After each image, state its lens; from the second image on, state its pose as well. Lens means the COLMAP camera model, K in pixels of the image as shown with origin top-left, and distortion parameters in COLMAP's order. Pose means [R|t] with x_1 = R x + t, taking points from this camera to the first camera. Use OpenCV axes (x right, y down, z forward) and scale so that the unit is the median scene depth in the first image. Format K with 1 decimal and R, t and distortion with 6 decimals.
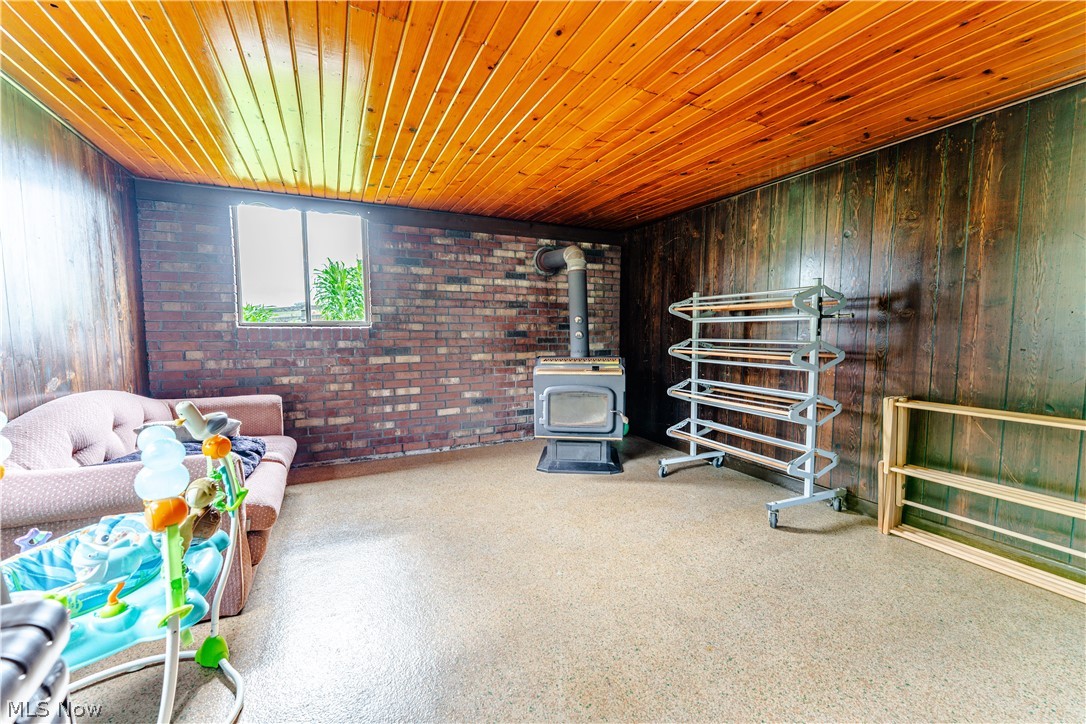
lens RADIAL K [[440.8, 0, 542.5], [0, 440.8, 364.2], [0, 0, 1]] dist [0.001103, -0.000016]
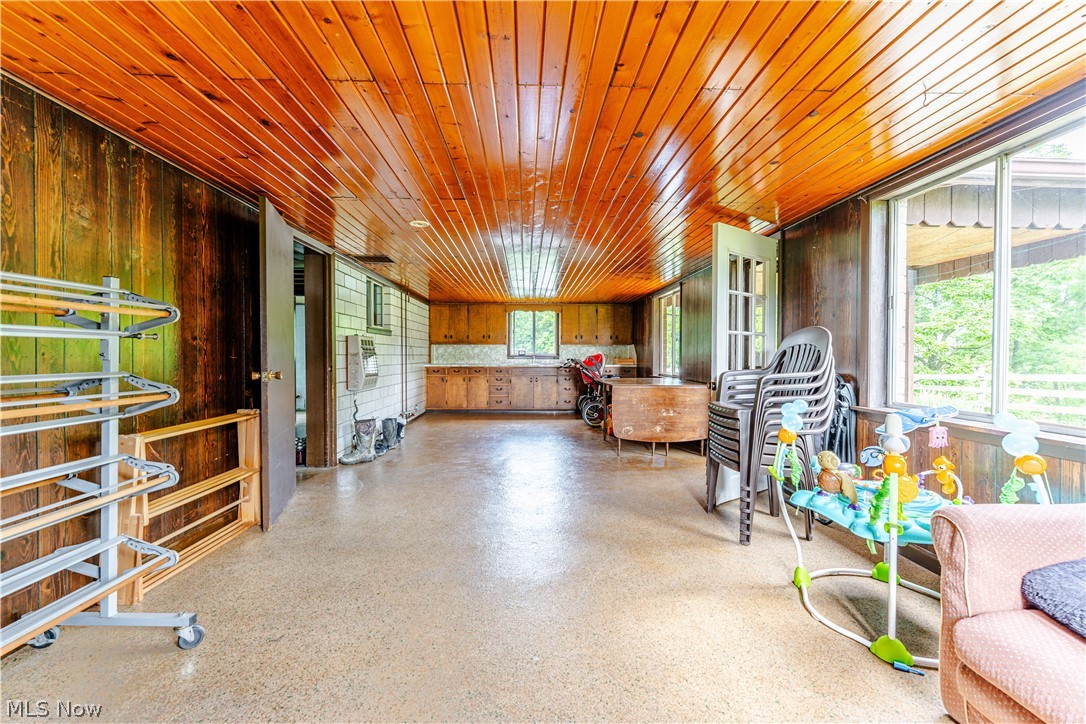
lens RADIAL K [[440.8, 0, 542.5], [0, 440.8, 360.0], [0, 0, 1]] dist [0.001103, -0.000016]
pose [[-0.912942, -0.004803, 0.408062, -0.257149], [0.030495, 0.996332, 0.079954, -0.112286], [-0.406949, 0.085438, -0.909446, 1.453986]]
